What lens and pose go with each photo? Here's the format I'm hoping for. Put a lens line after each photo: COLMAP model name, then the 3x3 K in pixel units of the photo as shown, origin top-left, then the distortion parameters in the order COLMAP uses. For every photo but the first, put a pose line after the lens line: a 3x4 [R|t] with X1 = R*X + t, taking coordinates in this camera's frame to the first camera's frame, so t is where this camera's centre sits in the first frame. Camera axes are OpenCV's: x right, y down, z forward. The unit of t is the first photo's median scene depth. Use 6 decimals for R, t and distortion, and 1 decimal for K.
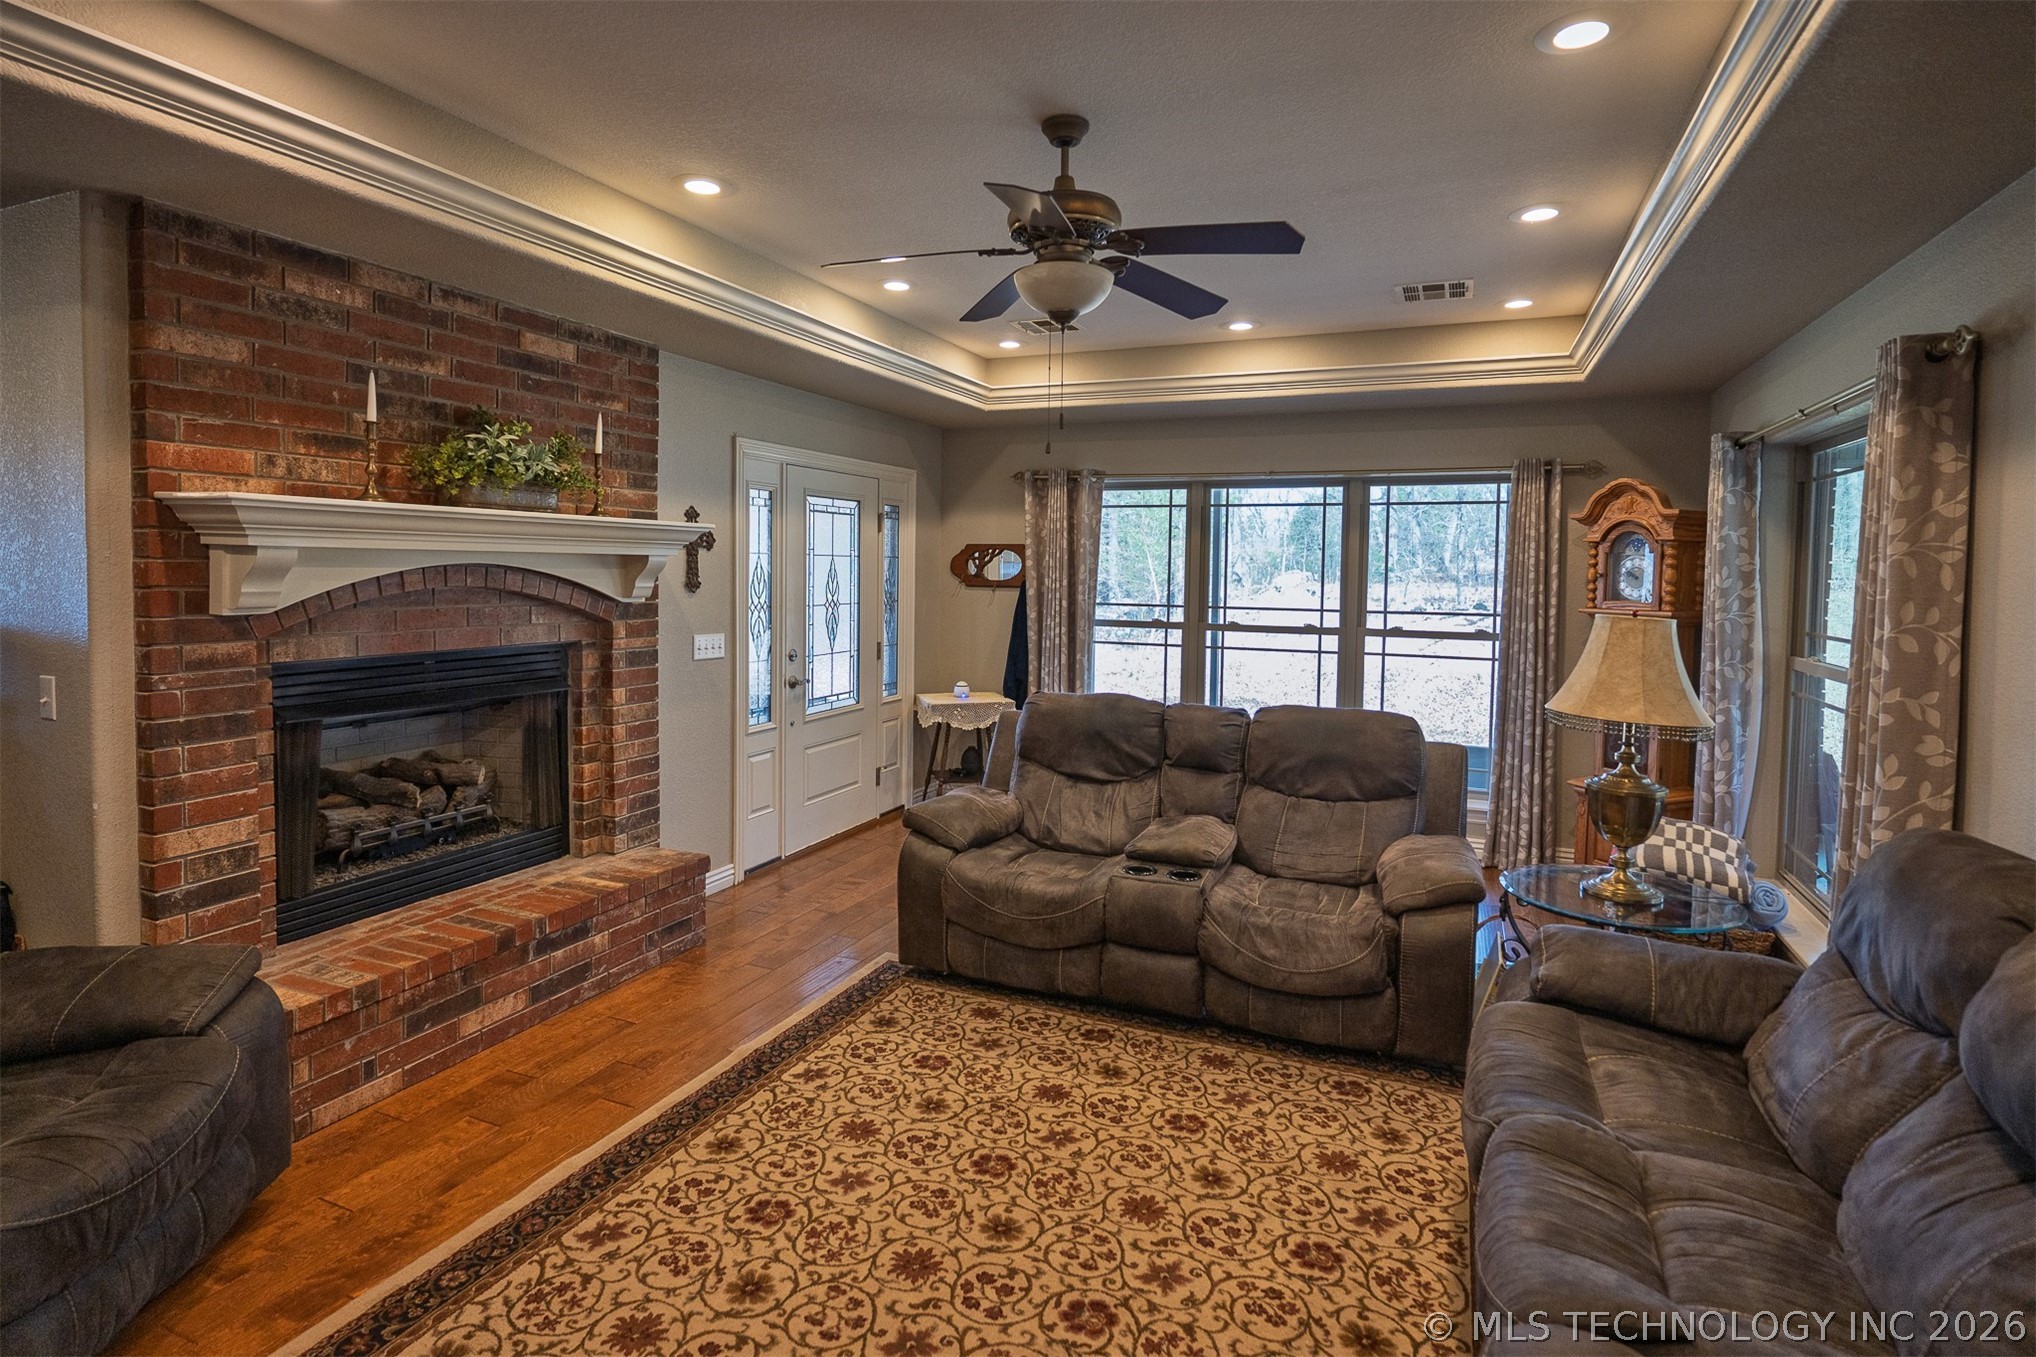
lens RADIAL K [[1019.6, 0, 976.0], [0, 1019.6, 606.5], [0, 0, 1]] dist [-0.007200, 0.005121]
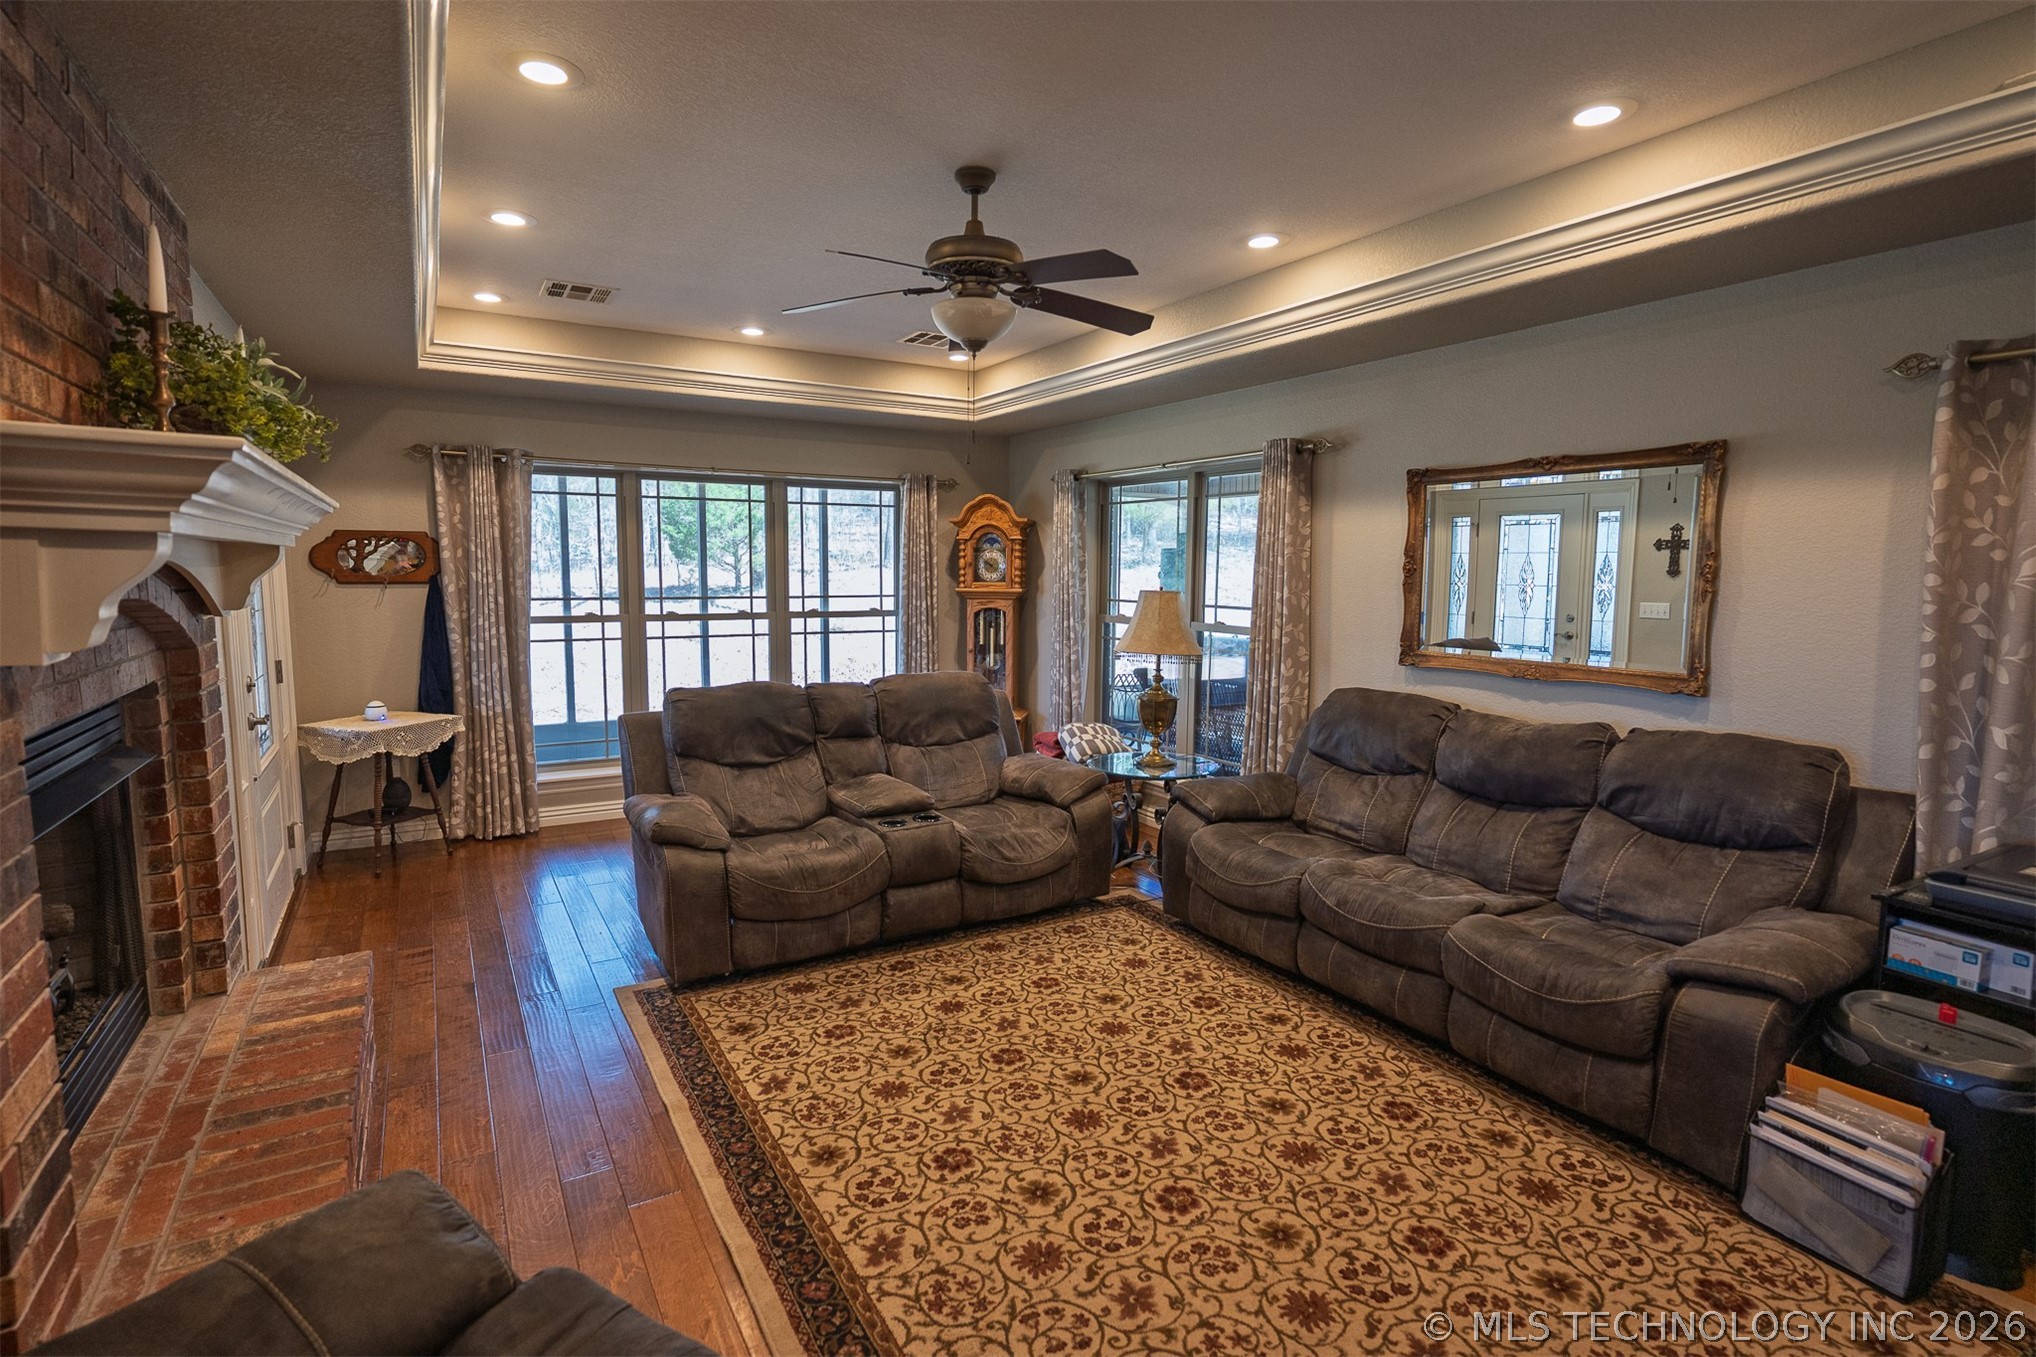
lens RADIAL K [[1019.6, 0, 989.1], [0, 1019.6, 675.1], [0, 0, 1]] dist [-0.007200, 0.005121]
pose [[0.576380, -0.096085, 0.811513, -0.771238], [0.030864, 0.994914, 0.095879, -0.019029], [-0.816599, -0.030217, 0.576414, 0.269381]]
